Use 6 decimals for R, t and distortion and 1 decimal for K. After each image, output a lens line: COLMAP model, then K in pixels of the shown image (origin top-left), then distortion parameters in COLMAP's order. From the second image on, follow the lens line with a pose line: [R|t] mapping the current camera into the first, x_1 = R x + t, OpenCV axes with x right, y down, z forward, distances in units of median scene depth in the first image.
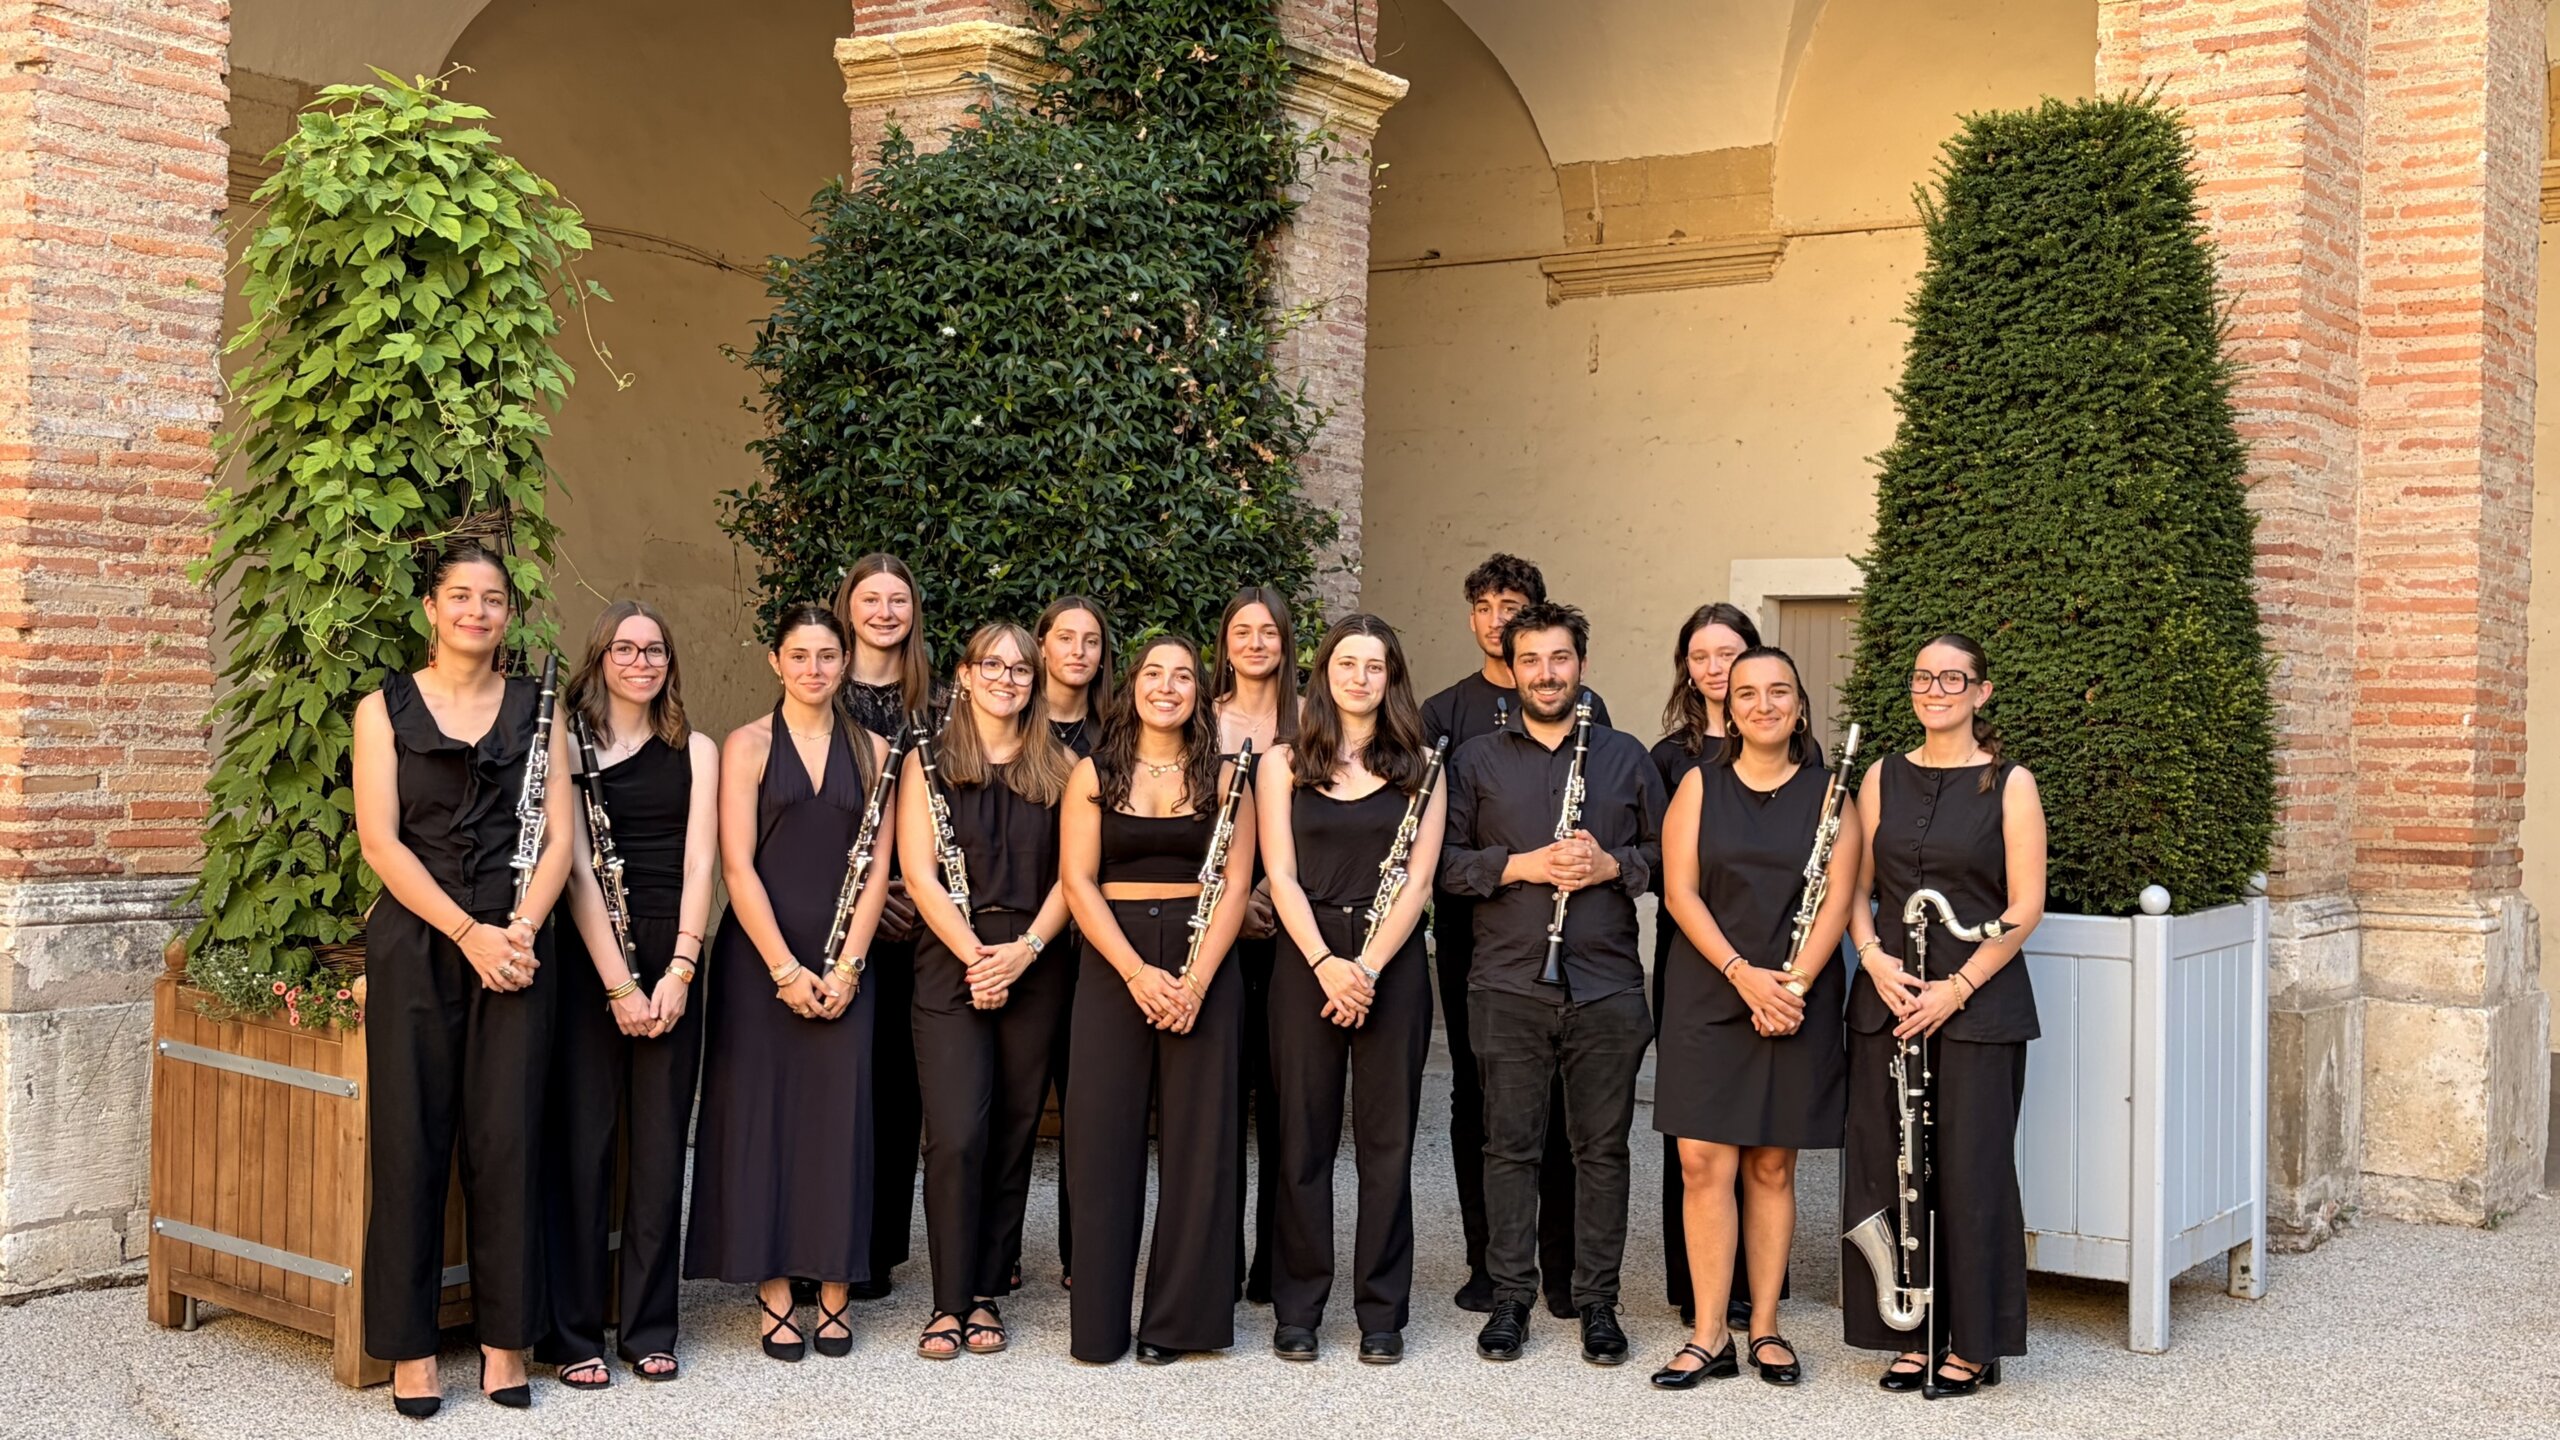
lens RADIAL K [[2777.1, 0, 1282.7], [0, 2777.1, 720.1], [0, 0, 1]] dist [0.095268, -0.240603]
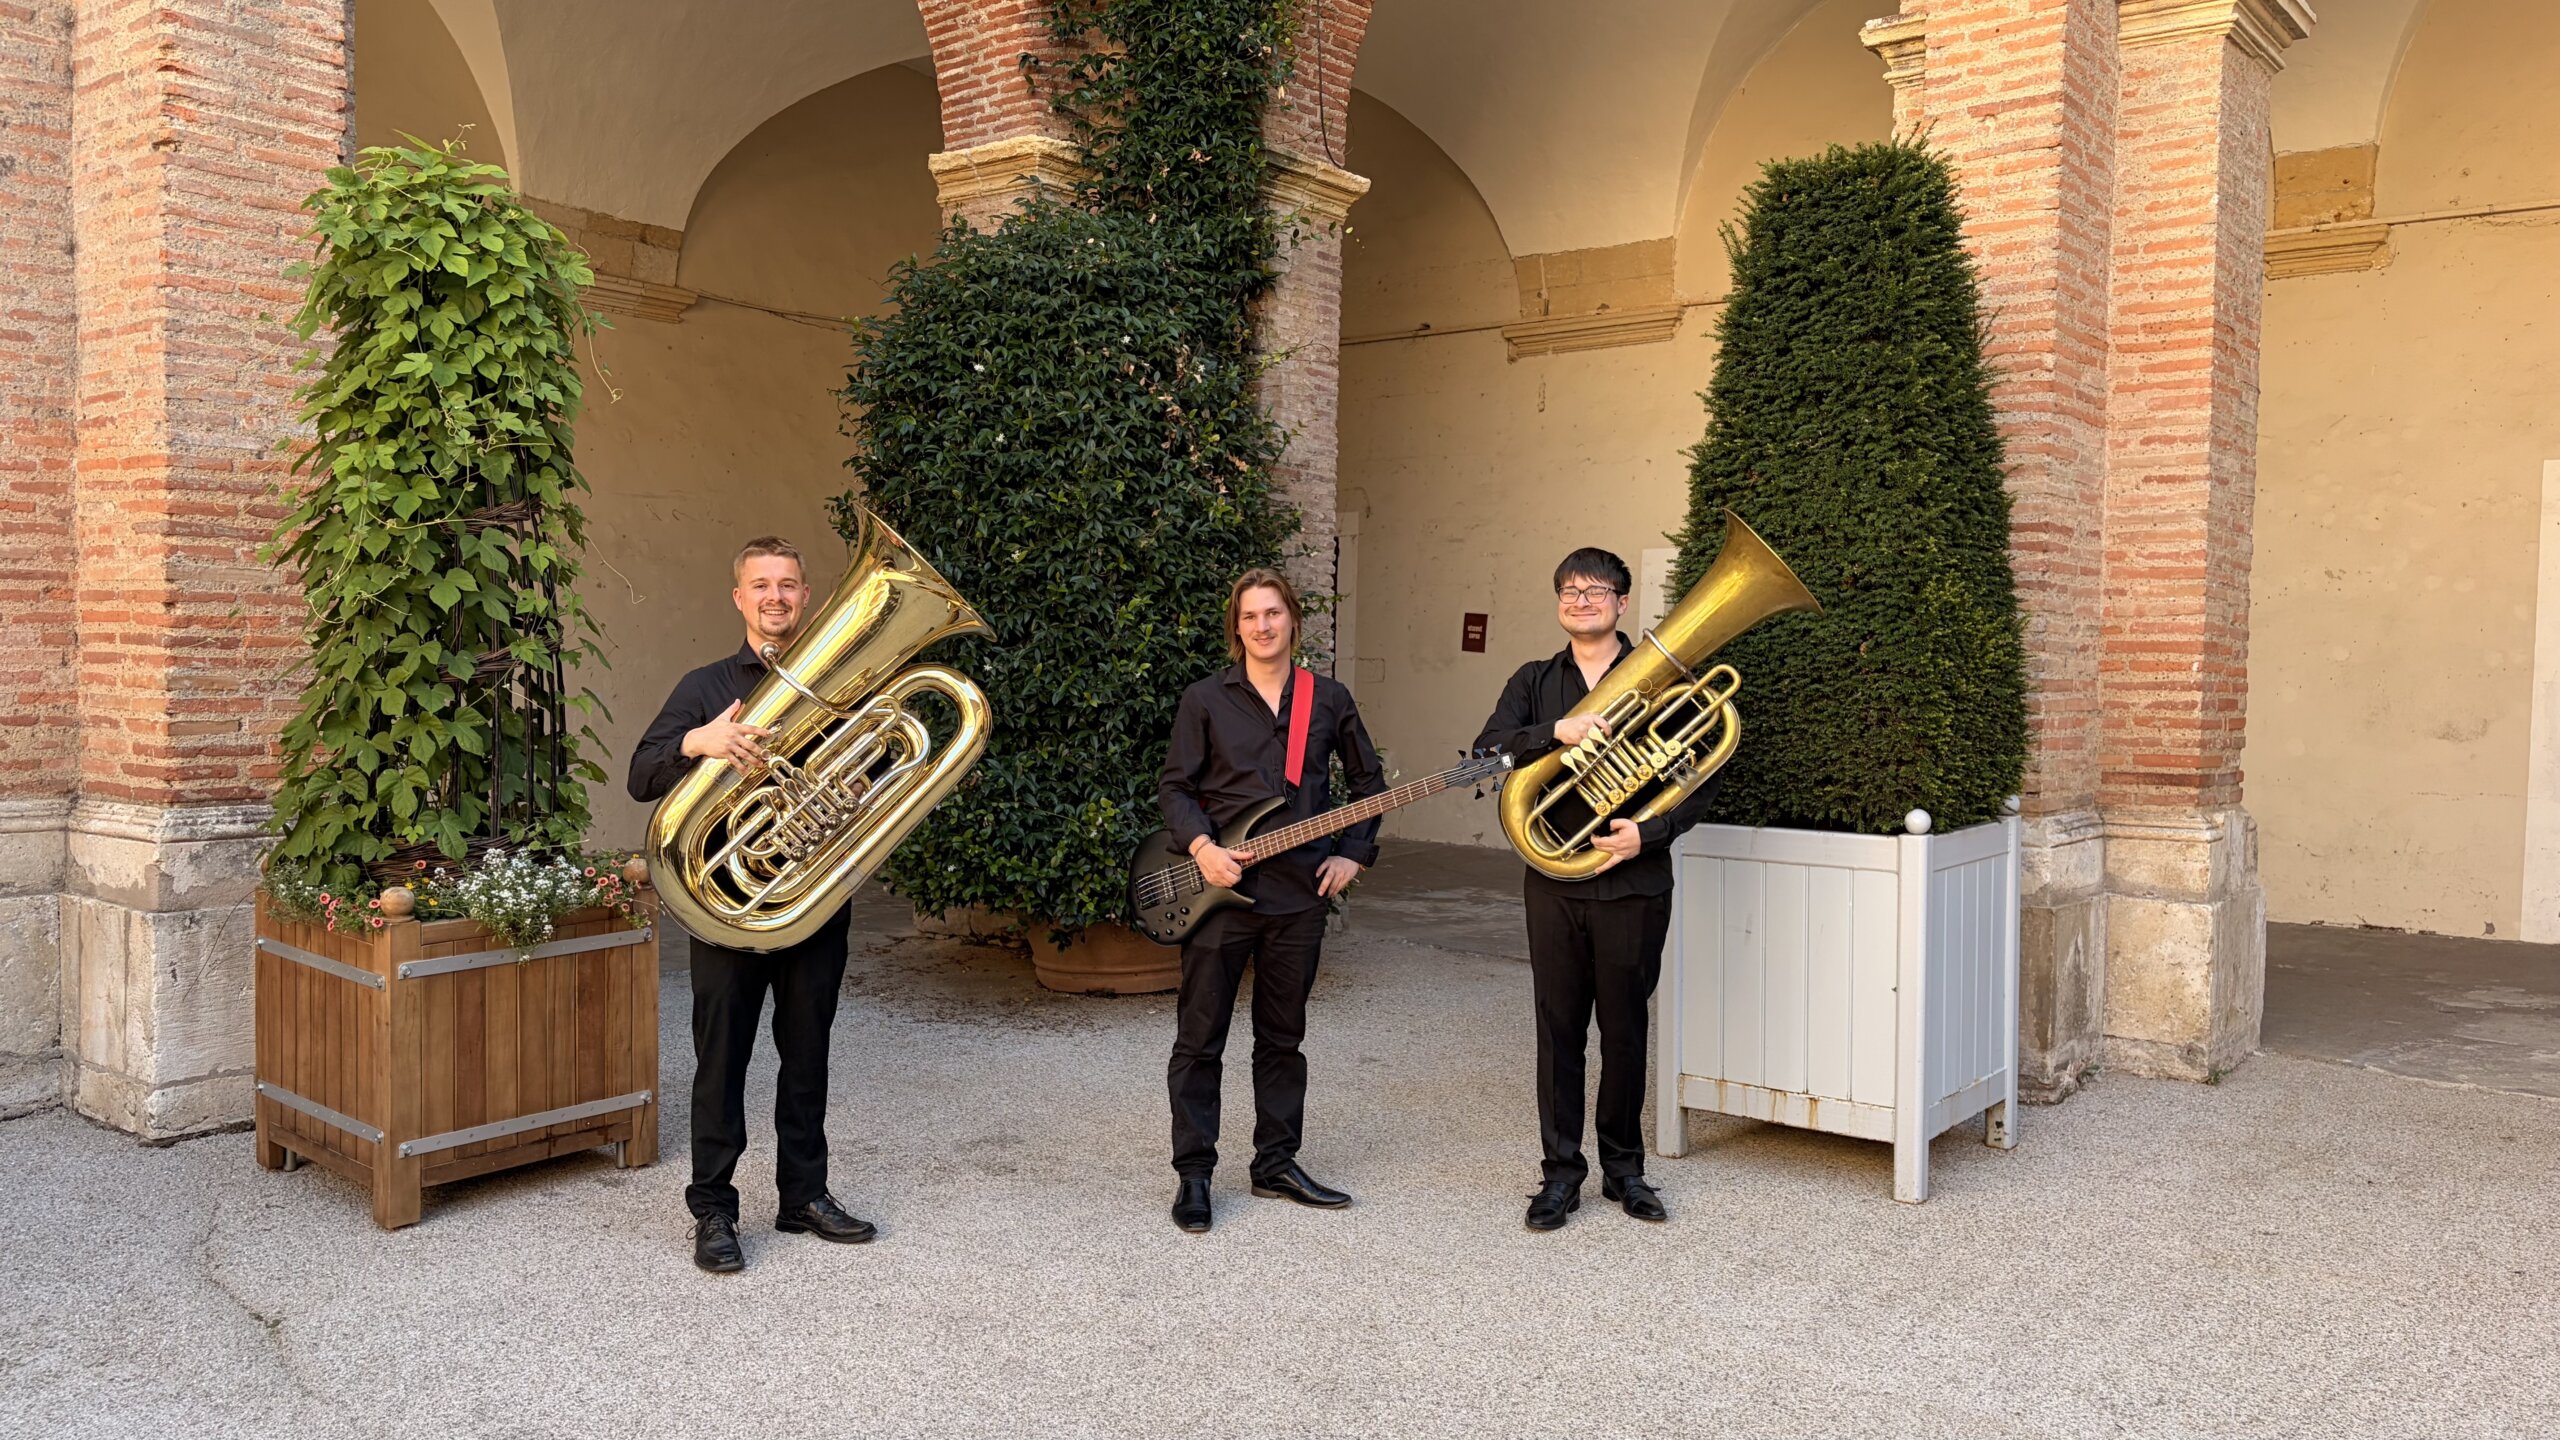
lens RADIAL K [[1867.5, 0, 1273.1], [0, 1867.5, 718.8], [0, 0, 1]] dist [0.042833, -0.043494]
pose [[0.998042, -0.002941, -0.062474, 0.076714], [0.004609, 0.999636, 0.026576, -0.001151], [0.062373, -0.026812, 0.997693, 0.165887]]
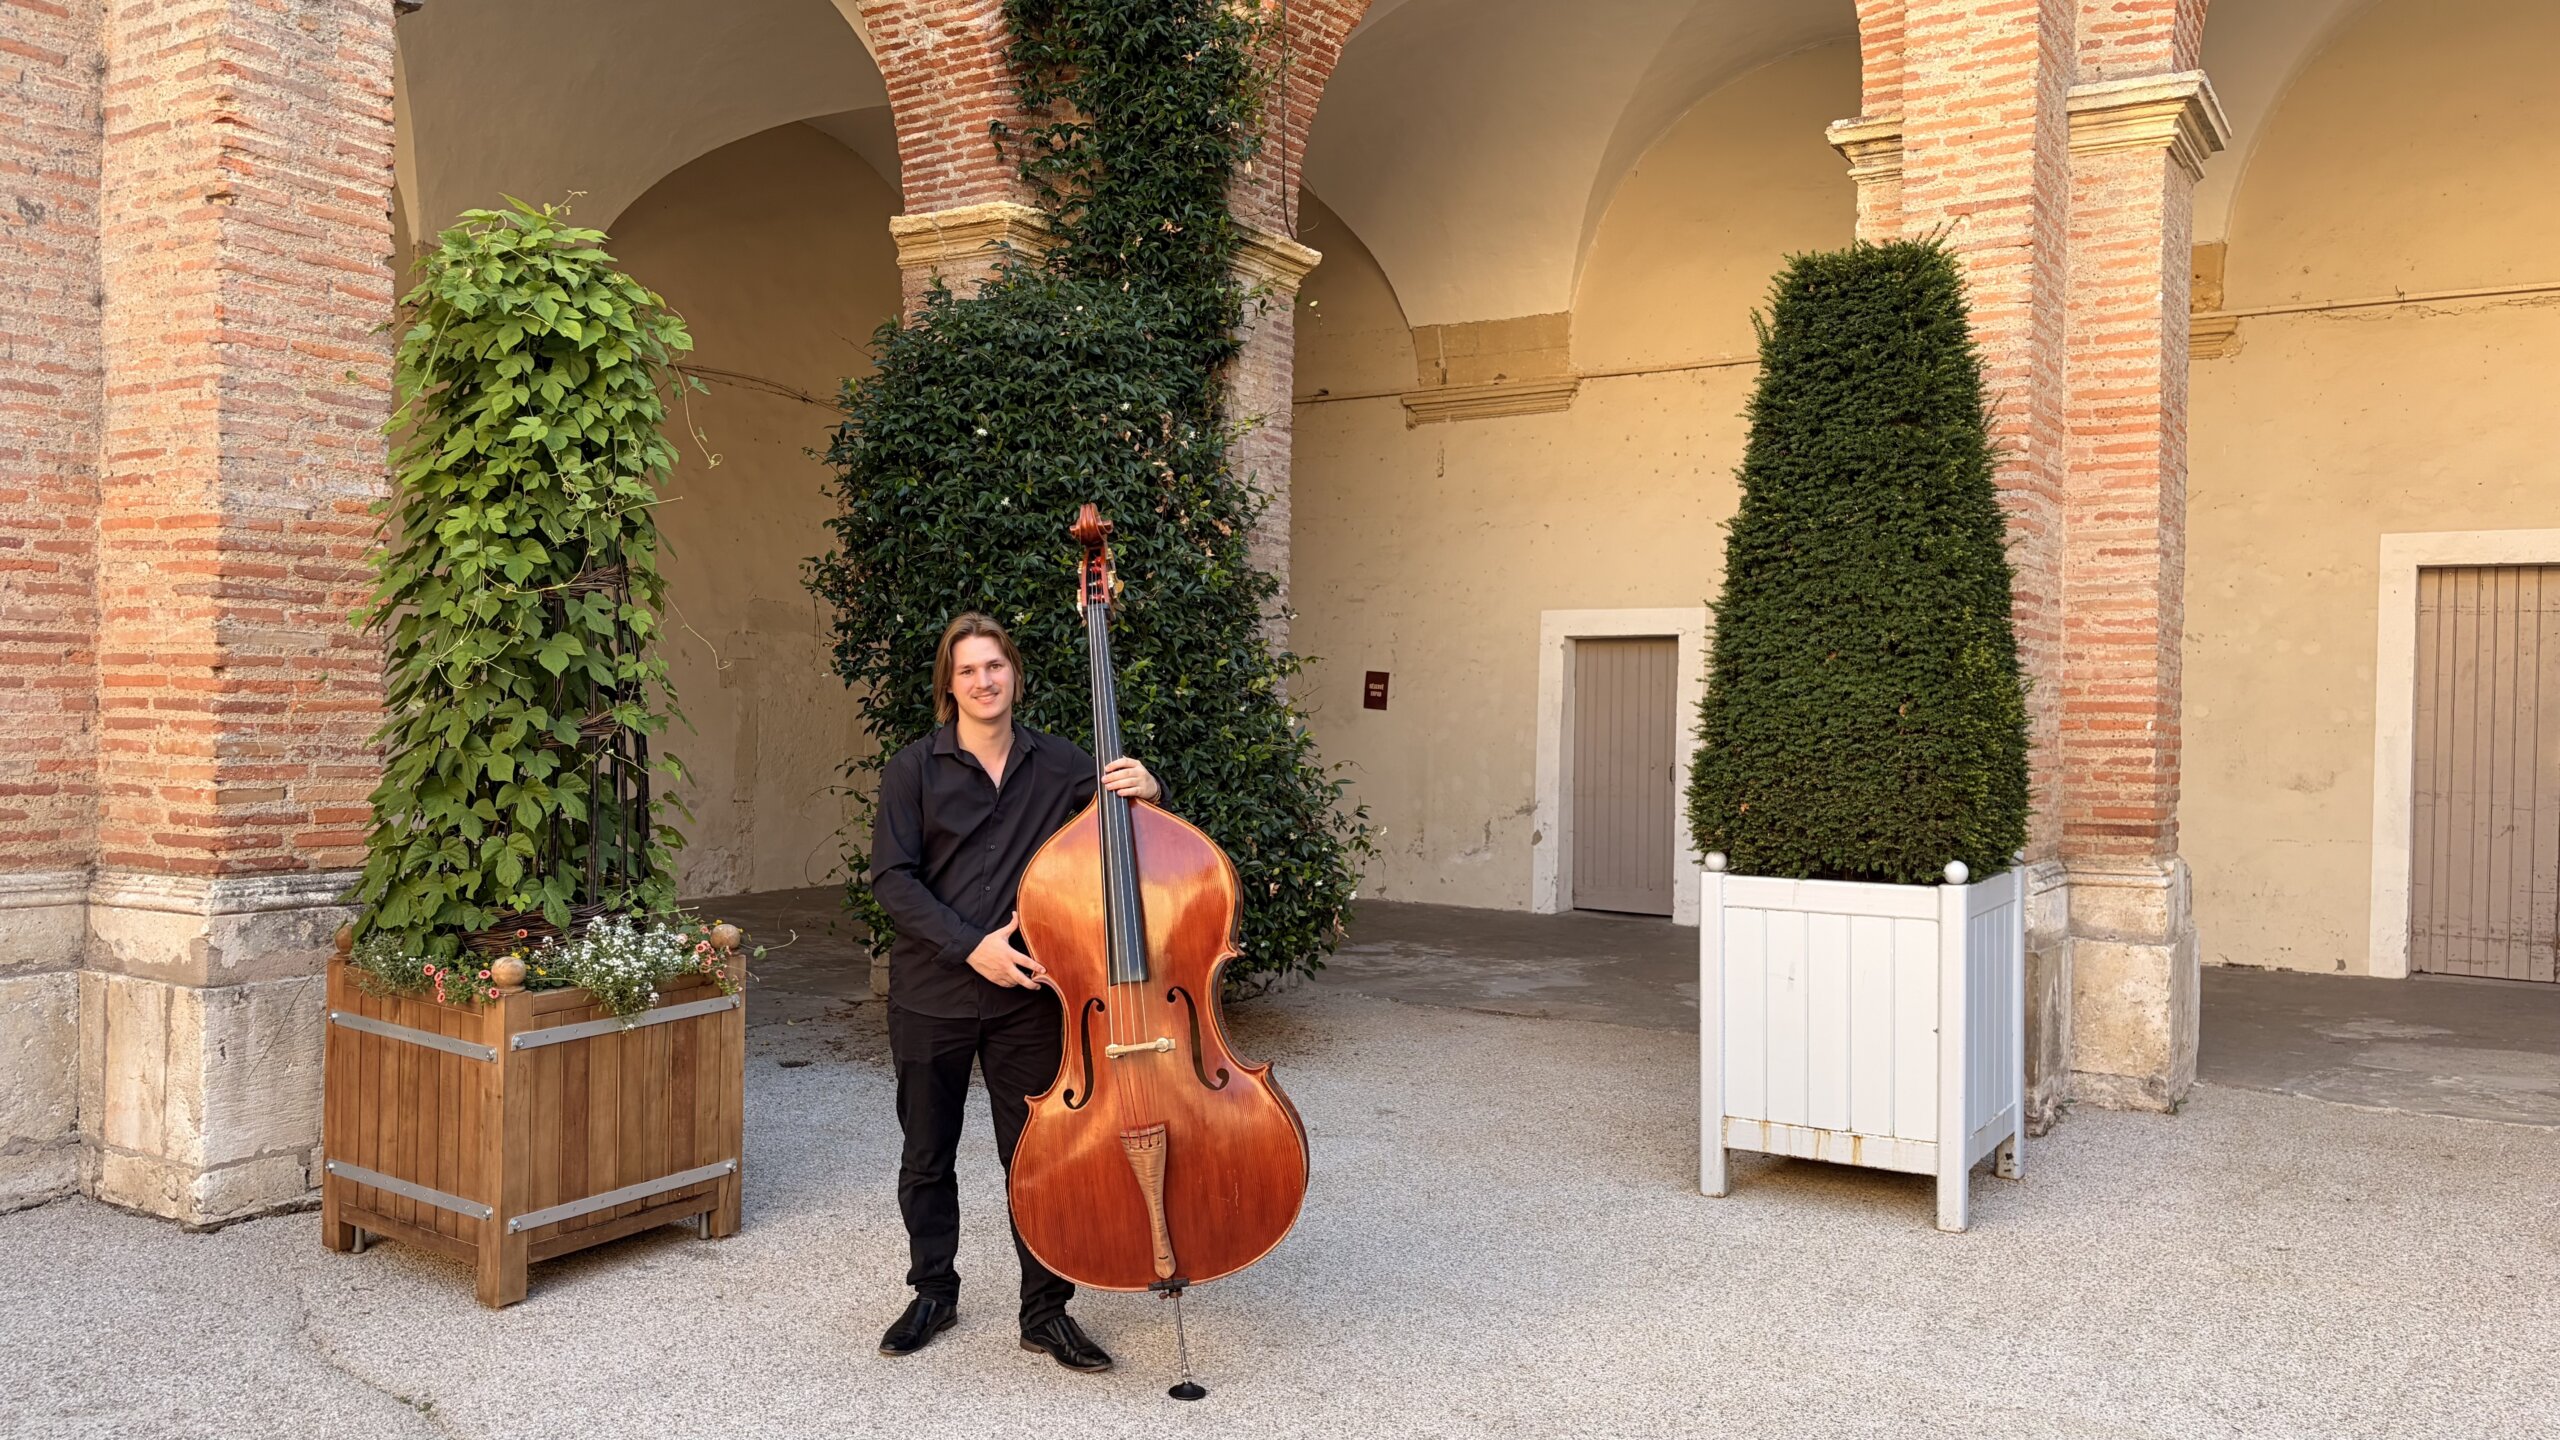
lens RADIAL K [[1869.5, 0, 1280.0], [0, 1869.5, 720.0], [0, 0, 1]] dist [0.041518, -0.042906]
pose [[0.998833, -0.007283, 0.047752, -0.027680], [0.007375, 0.999971, -0.001760, -0.004352], [-0.047737, 0.002110, 0.998858, 0.143937]]
